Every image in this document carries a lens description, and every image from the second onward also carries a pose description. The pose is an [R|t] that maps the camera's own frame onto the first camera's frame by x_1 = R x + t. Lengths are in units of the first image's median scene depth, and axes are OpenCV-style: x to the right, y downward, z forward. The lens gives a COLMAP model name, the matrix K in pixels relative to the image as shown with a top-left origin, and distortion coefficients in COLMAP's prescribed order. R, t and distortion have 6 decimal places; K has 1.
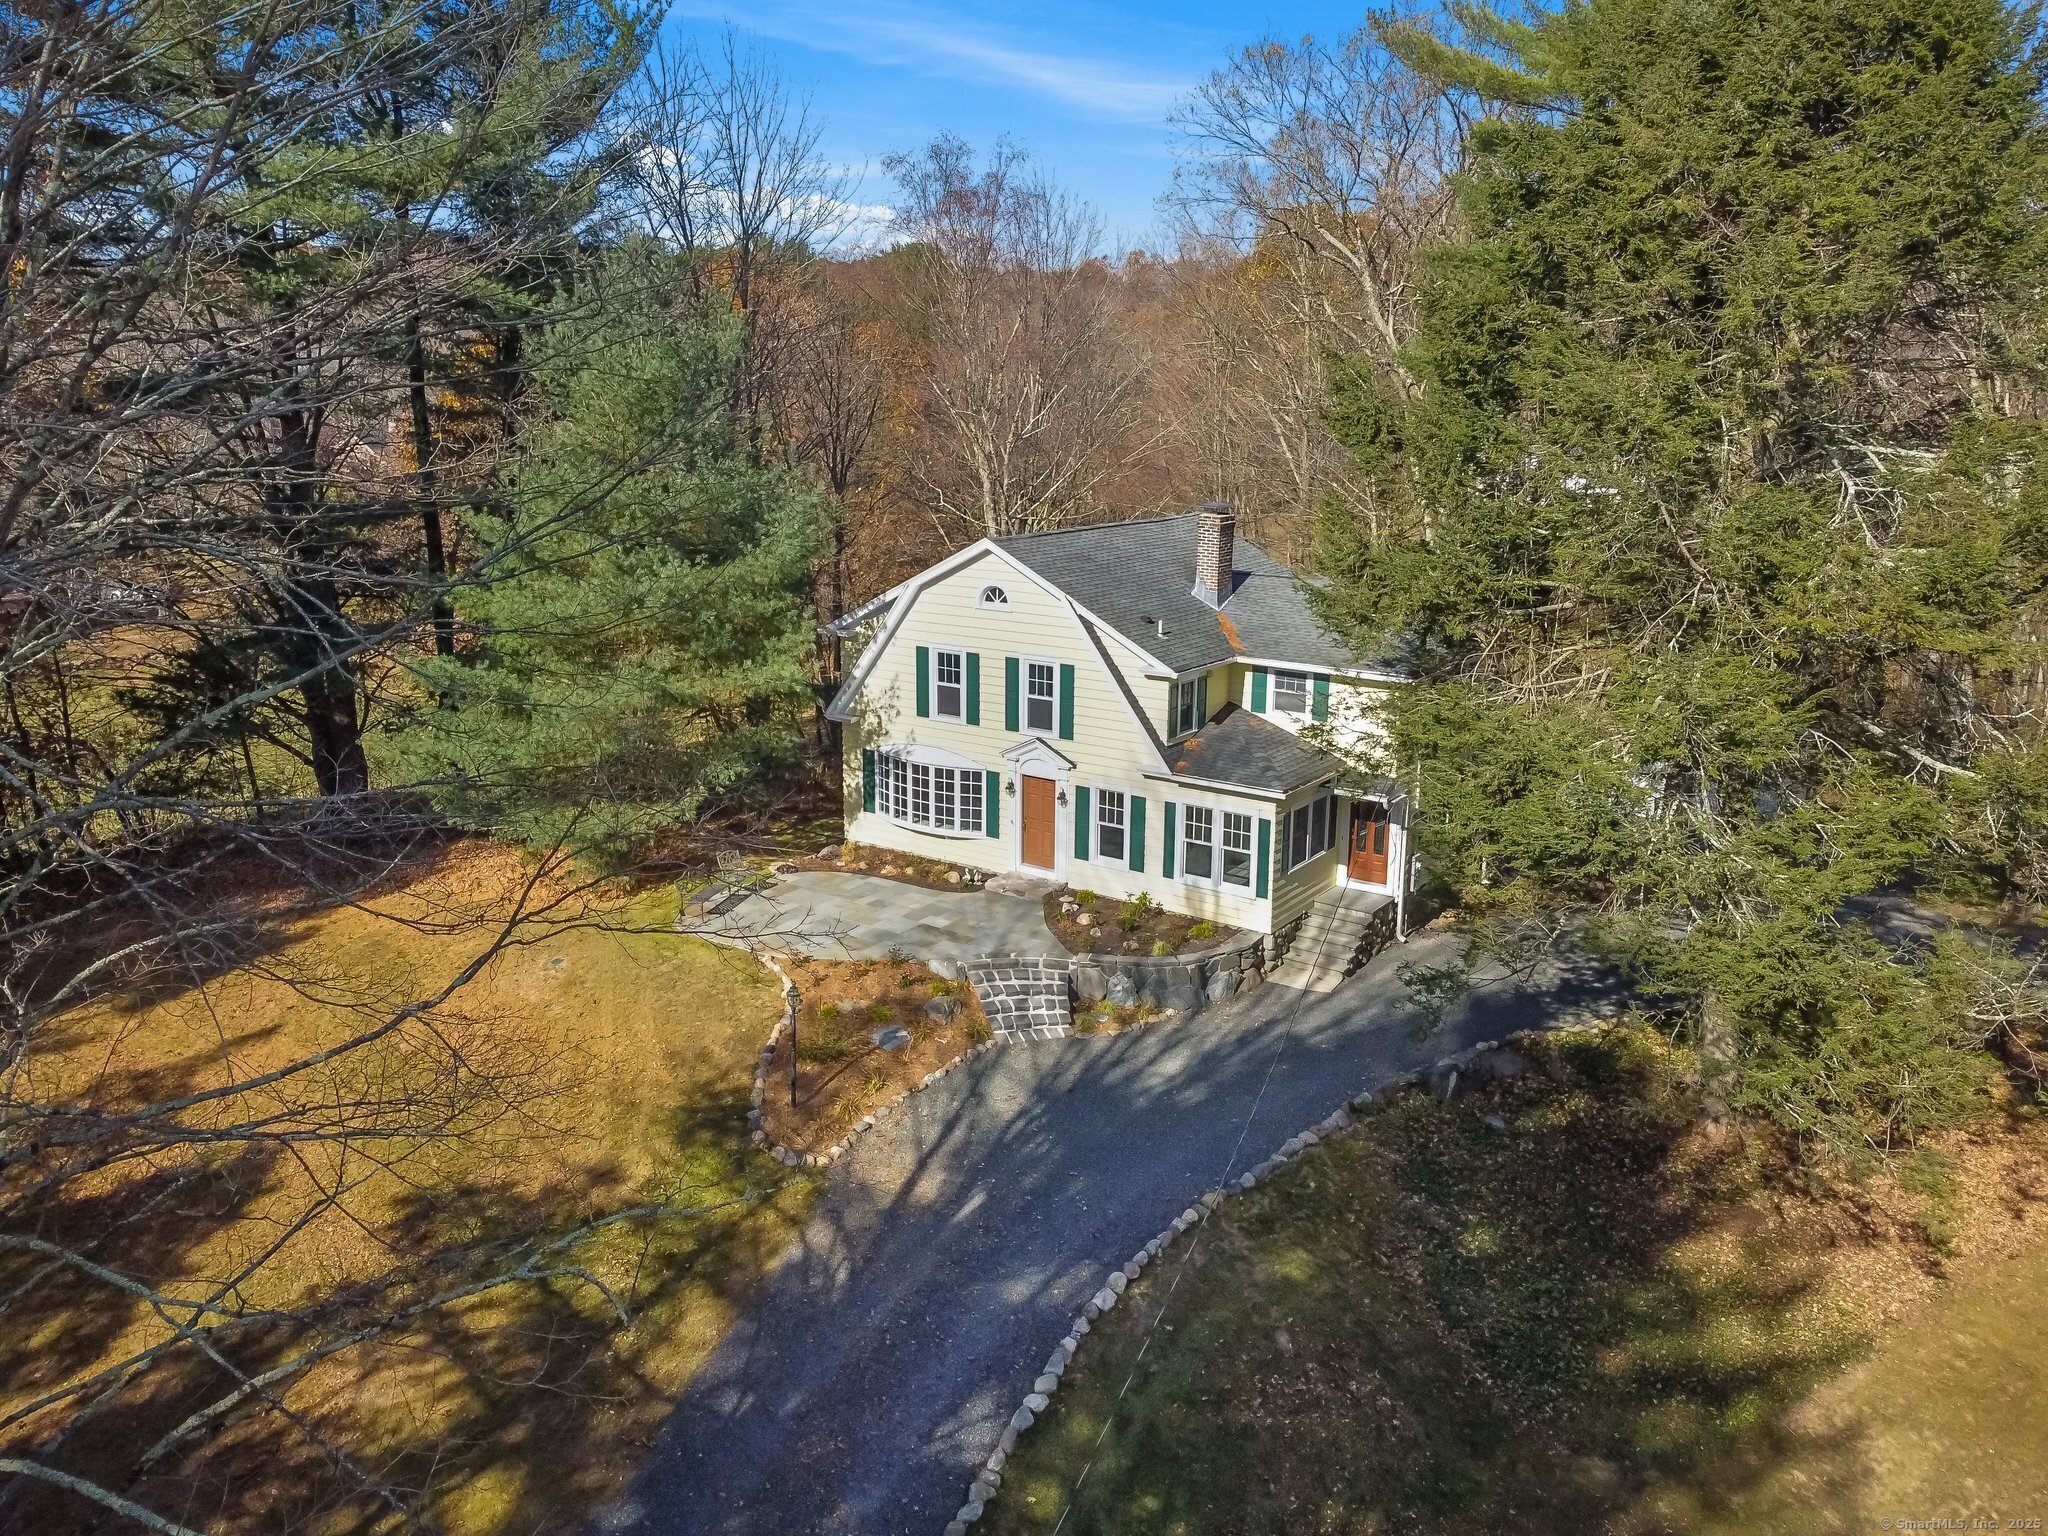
lens RADIAL K [[1561.9, 0, 1028.7], [0, 1561.9, 772.4], [0, 0, 1]] dist [-0.008154, -0.012165]
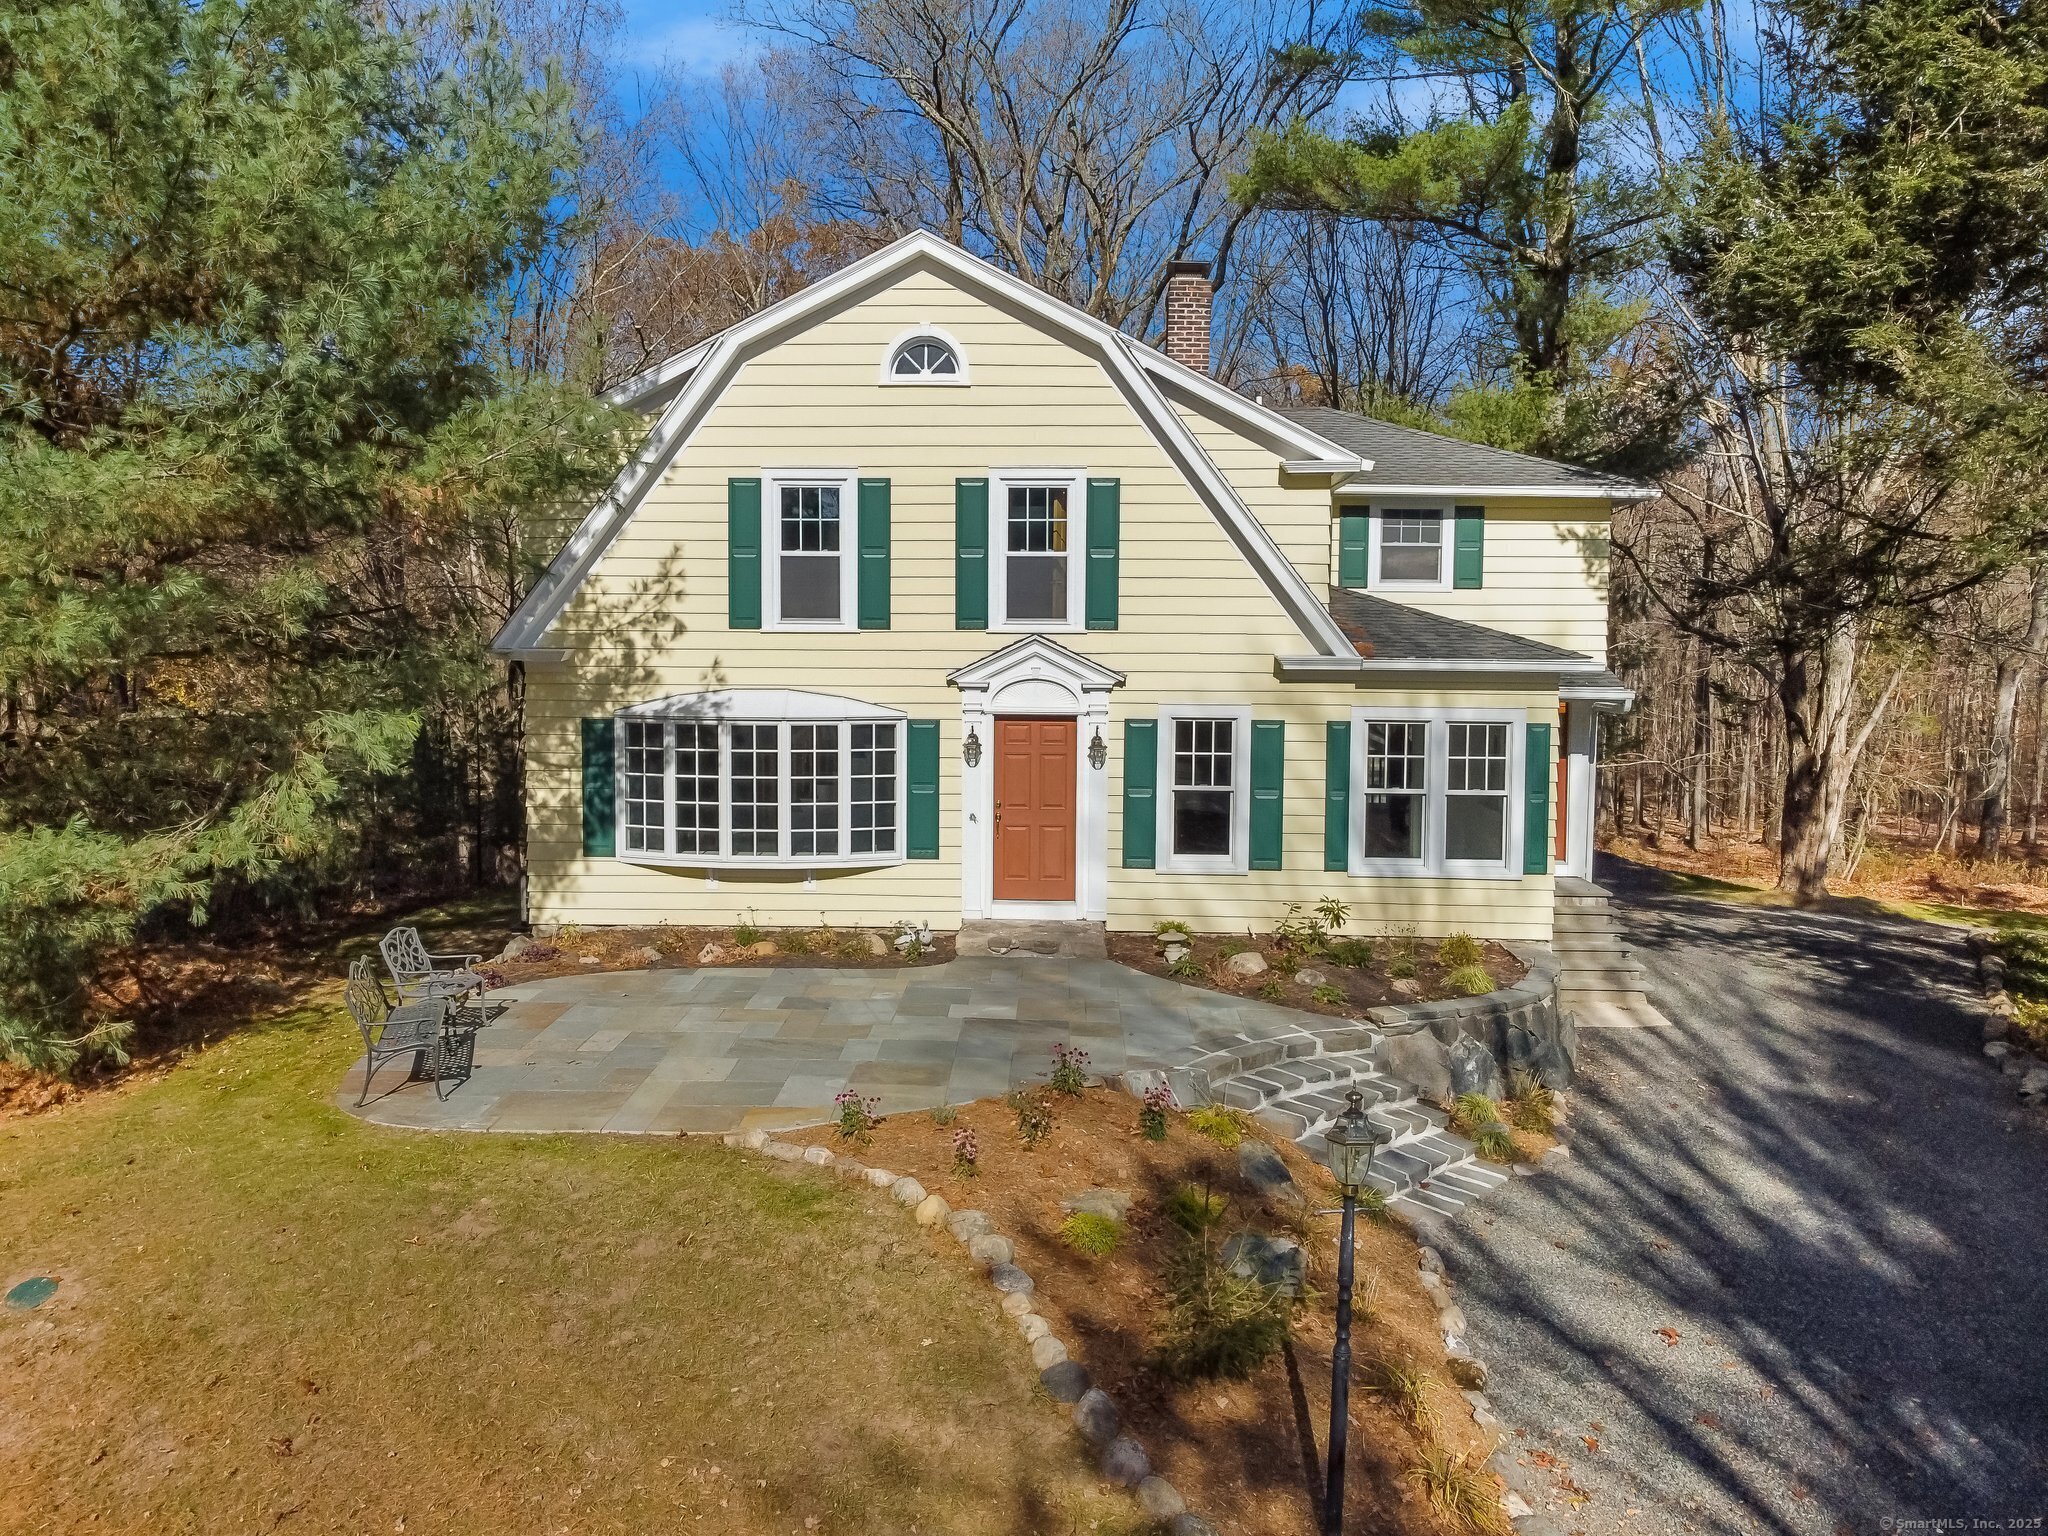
lens RADIAL K [[1561.9, 0, 1034.2], [0, 1561.9, 760.4], [0, 0, 1]] dist [-0.008154, -0.012165]
pose [[0.843149, -0.052803, 0.535081, -0.265847], [0.132081, 0.985013, -0.110922, 0.073460], [-0.521205, 0.164198, 0.837487, 0.588227]]
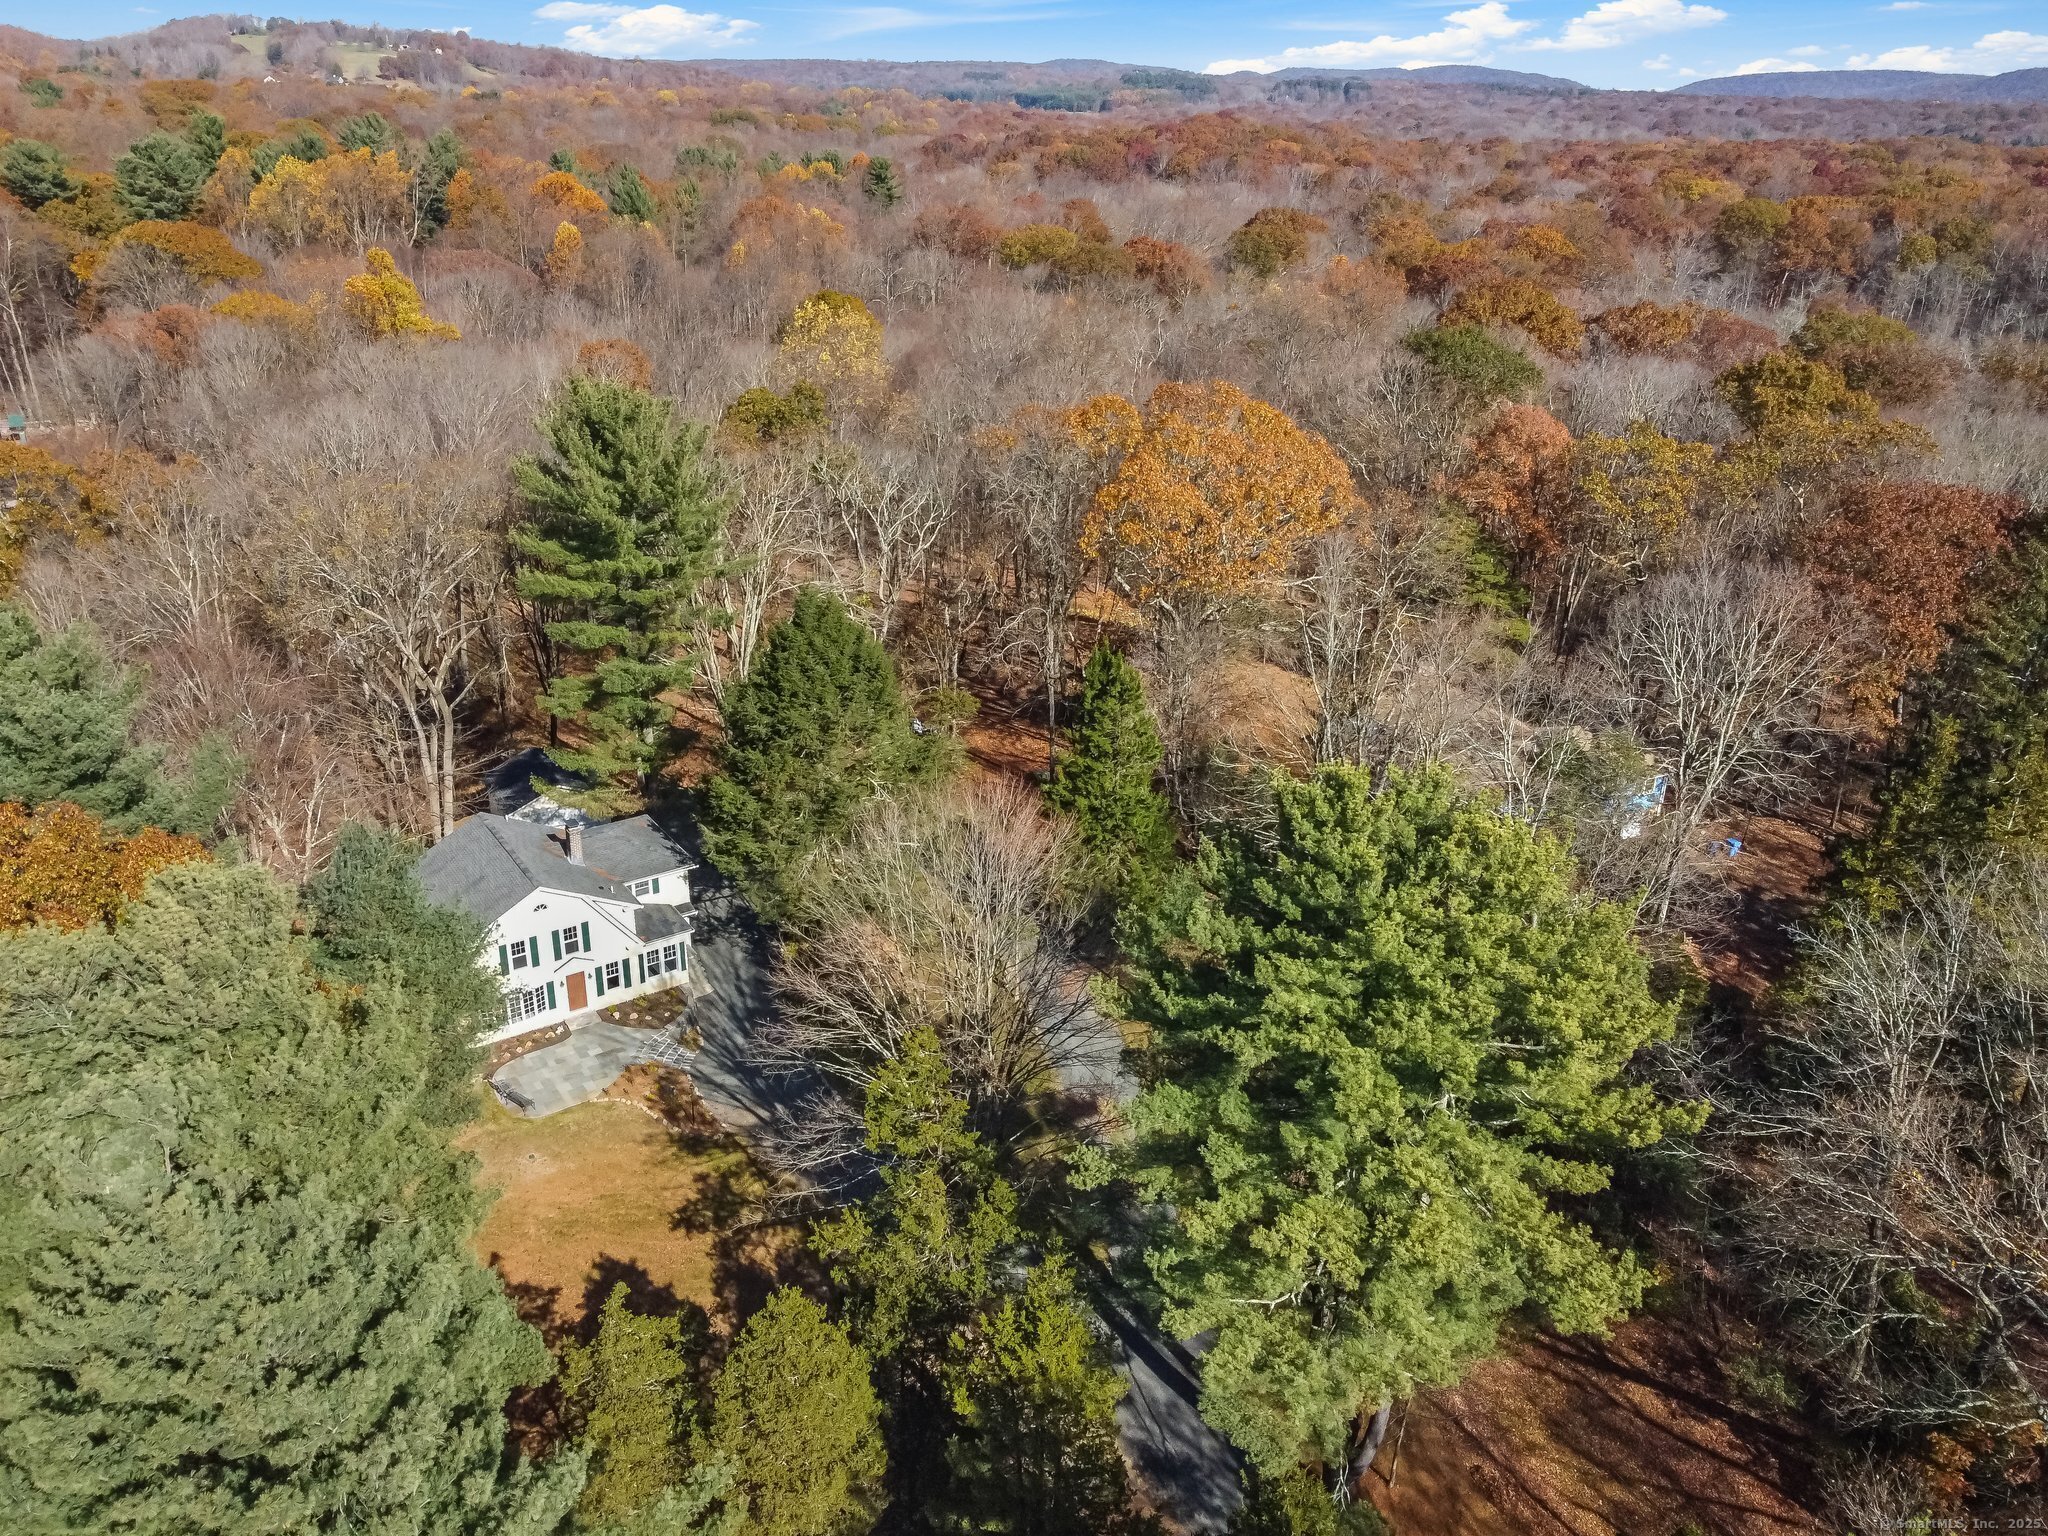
lens RADIAL K [[1561.9, 0, 1041.6], [0, 1561.9, 764.1], [0, 0, 1]] dist [-0.008154, -0.012165]
pose [[0.341767, -0.382406, 0.858464, -1.550834], [0.203147, 0.921933, 0.329803, -0.863504], [-0.917566, 0.061678, 0.392771, -0.481955]]
